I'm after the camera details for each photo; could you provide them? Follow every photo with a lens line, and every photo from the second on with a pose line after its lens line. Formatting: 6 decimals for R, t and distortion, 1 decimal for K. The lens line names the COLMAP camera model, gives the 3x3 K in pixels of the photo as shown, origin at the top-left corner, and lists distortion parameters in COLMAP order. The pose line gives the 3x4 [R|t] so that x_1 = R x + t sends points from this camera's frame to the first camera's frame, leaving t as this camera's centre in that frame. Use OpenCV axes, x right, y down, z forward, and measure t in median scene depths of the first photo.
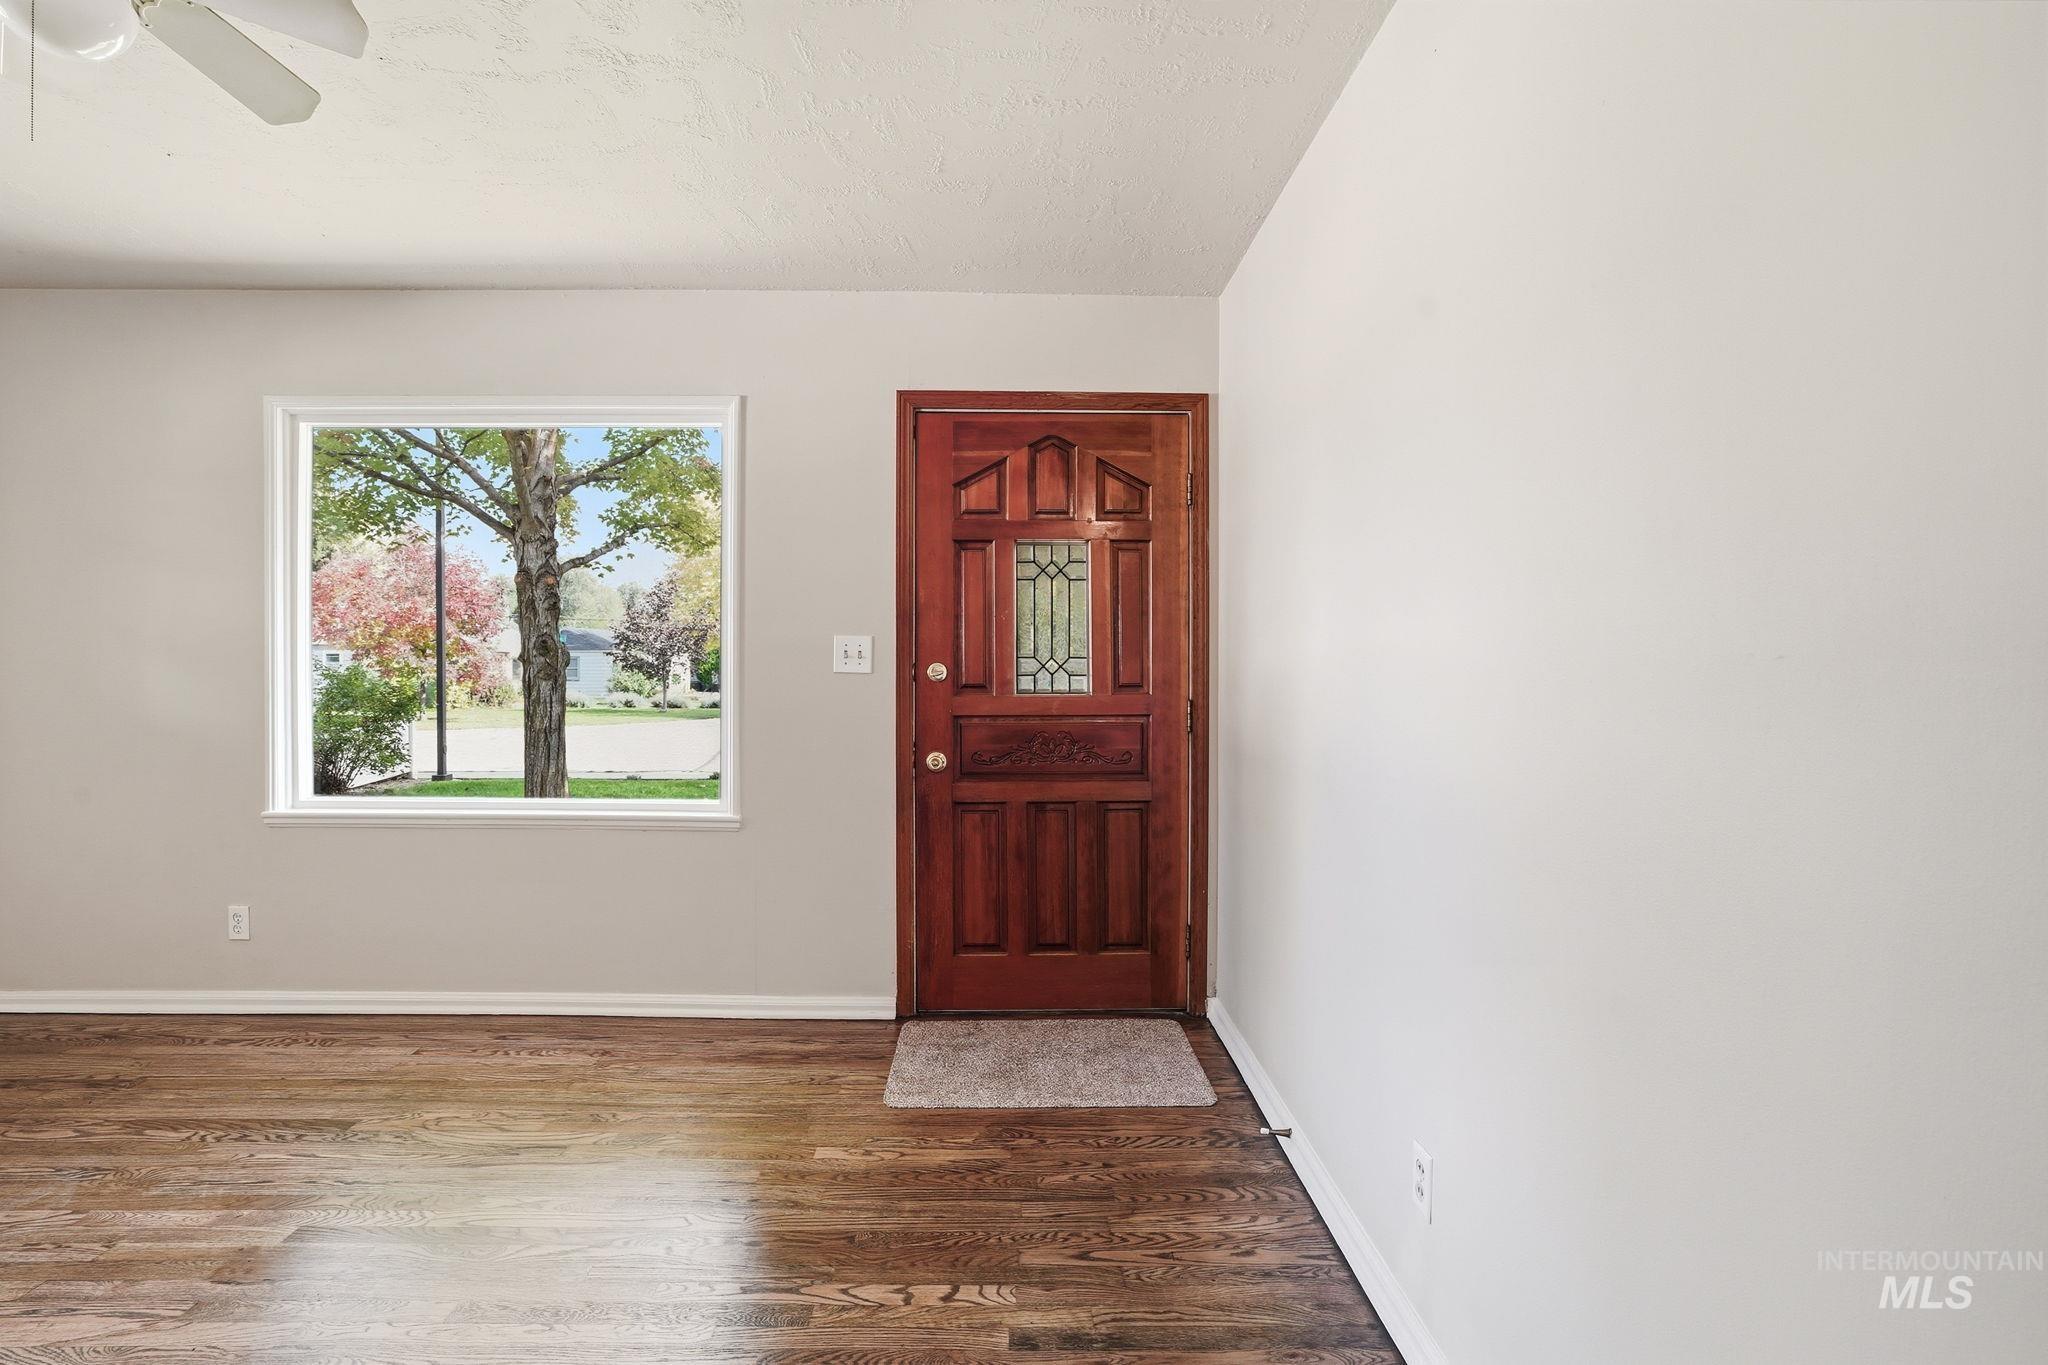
lens RADIAL K [[927.3, 0, 1024.5], [0, 927.3, 680.0], [0, 0, 1]] dist [-0.000262, -0.000071]
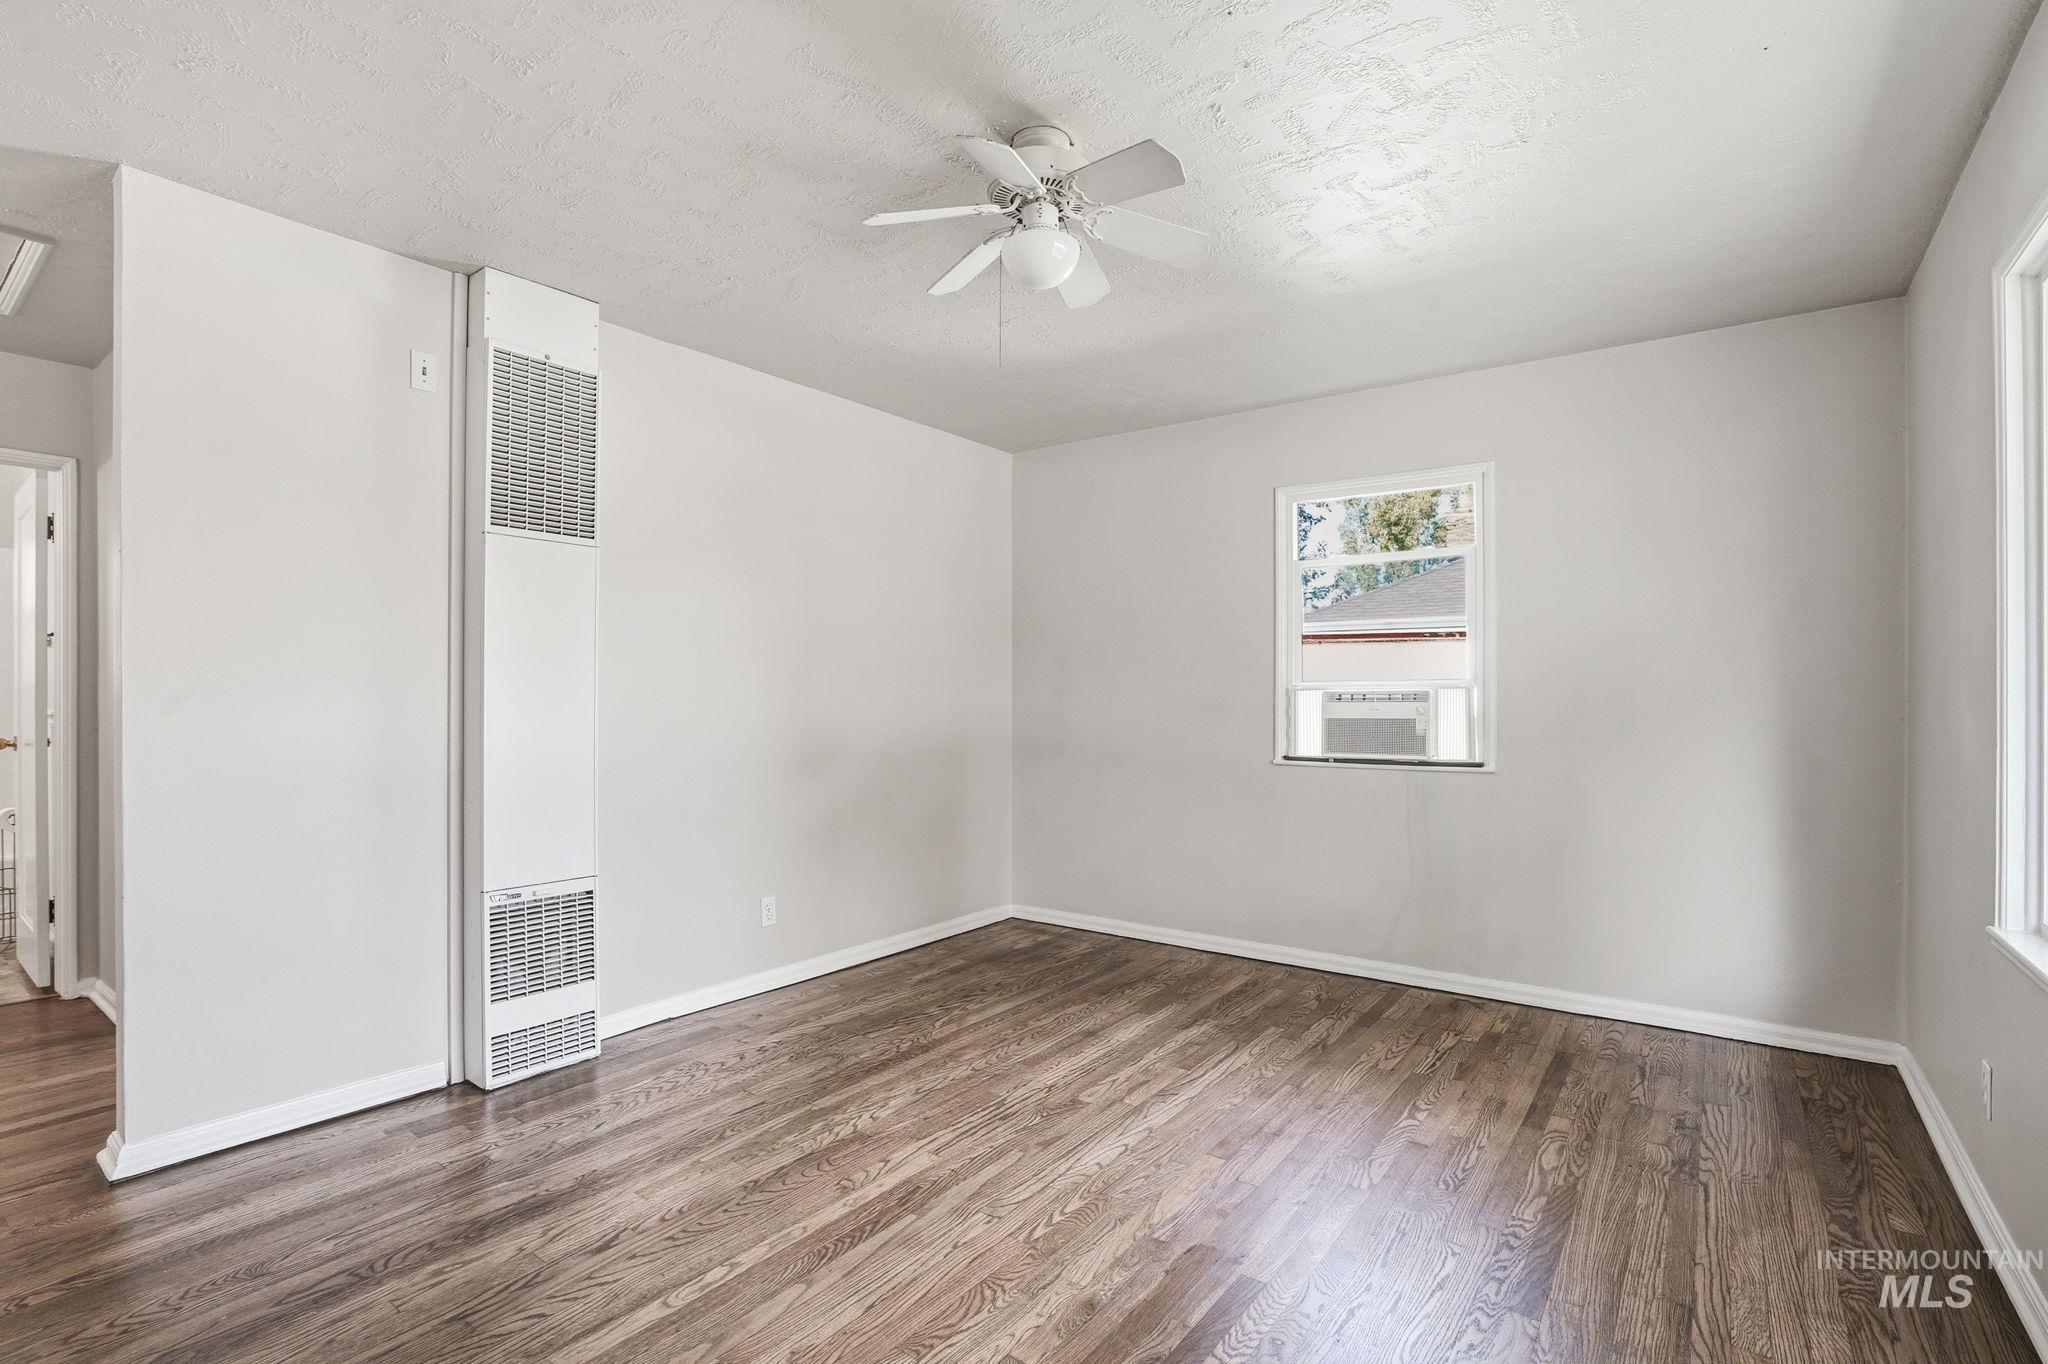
lens RADIAL K [[927.3, 0, 1023.8], [0, 927.3, 693.7], [0, 0, 1]] dist [-0.000262, -0.000071]
pose [[-0.607247, -0.005848, -0.794492, 0.103283], [-0.004270, 0.999982, -0.004097, -0.012663], [0.794502, 0.000905, -0.607261, 1.030631]]
